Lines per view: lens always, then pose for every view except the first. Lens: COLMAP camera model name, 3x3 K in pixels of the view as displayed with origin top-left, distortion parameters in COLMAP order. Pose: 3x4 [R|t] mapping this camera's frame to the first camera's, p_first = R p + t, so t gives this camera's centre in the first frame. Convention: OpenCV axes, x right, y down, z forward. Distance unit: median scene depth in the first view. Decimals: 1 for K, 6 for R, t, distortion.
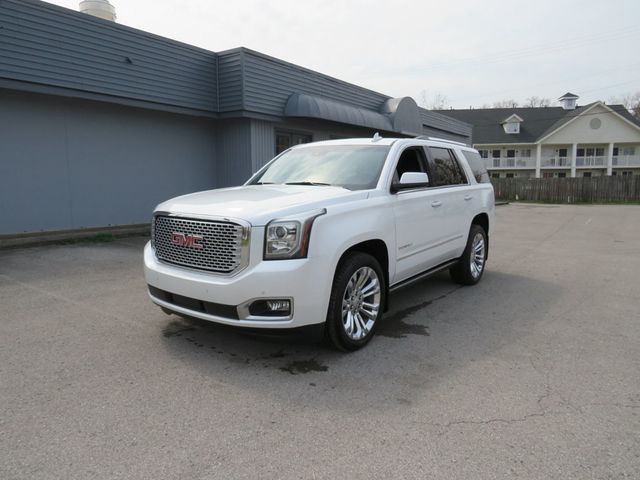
lens RADIAL K [[445.5, 0, 311.6], [0, 445.5, 247.3], [0, 0, 1]] dist [-0.018211, 0.004808]
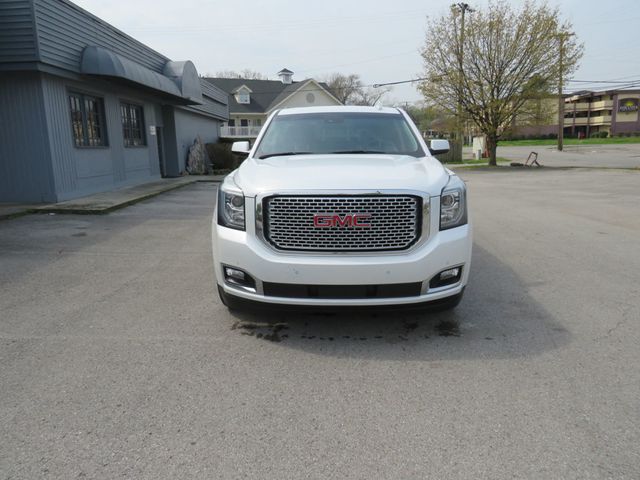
lens RADIAL K [[445.5, 0, 317.3], [0, 445.5, 243.6], [0, 0, 1]] dist [-0.018211, 0.004808]
pose [[0.814768, -0.136687, 0.563444, -0.580228], [0.103169, 0.990484, 0.091096, -0.039542], [-0.570534, -0.016092, 0.821116, 0.225406]]
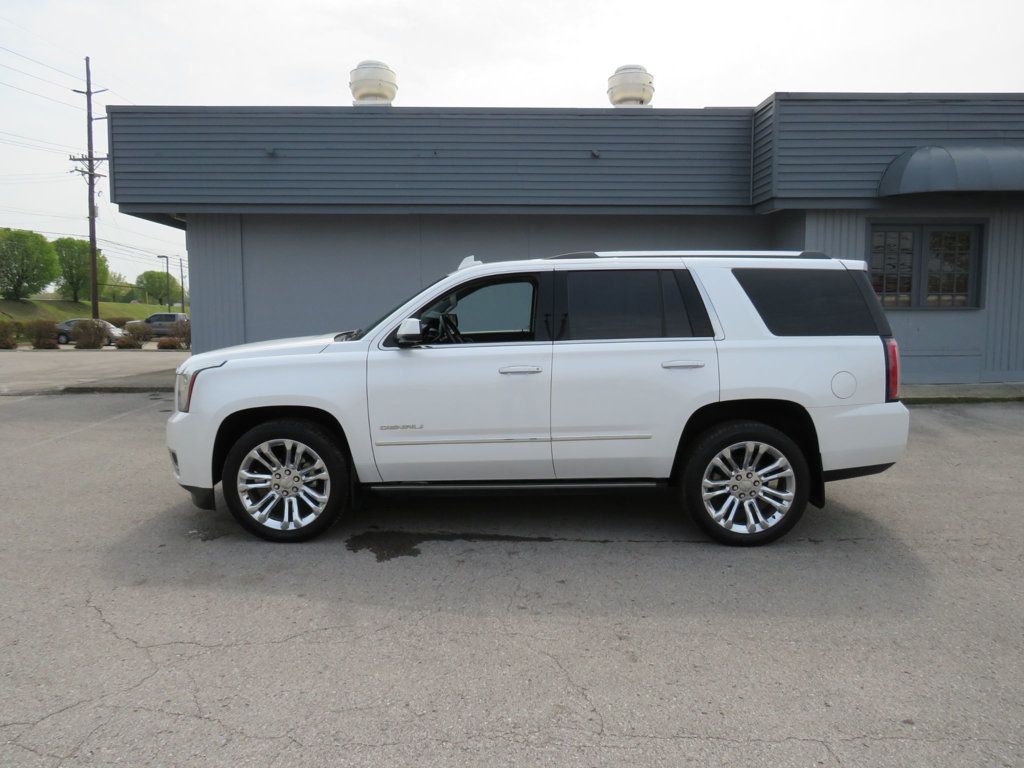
lens RADIAL K [[712.7, 0, 491.3], [0, 712.7, 384.0], [0, 0, 1]] dist [-0.018211, 0.004808]
pose [[0.590734, 0.083359, -0.802549, 1.008195], [-0.117549, 0.992928, 0.016609, -0.088117], [0.798258, 0.084527, 0.596355, 0.400547]]
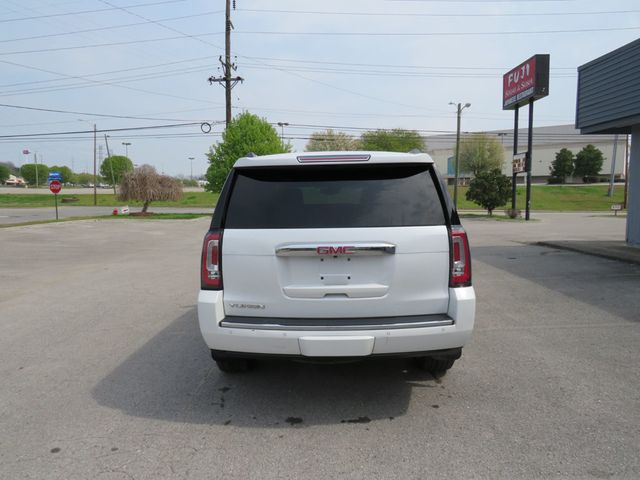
lens RADIAL K [[445.5, 0, 316.7], [0, 445.5, 236.5], [0, 0, 1]] dist [-0.018211, 0.004808]
pose [[-0.808200, 0.057985, -0.586046, 0.808540], [-0.078669, 0.975592, 0.205018, -0.330490], [0.583630, 0.211799, -0.783912, 1.980864]]
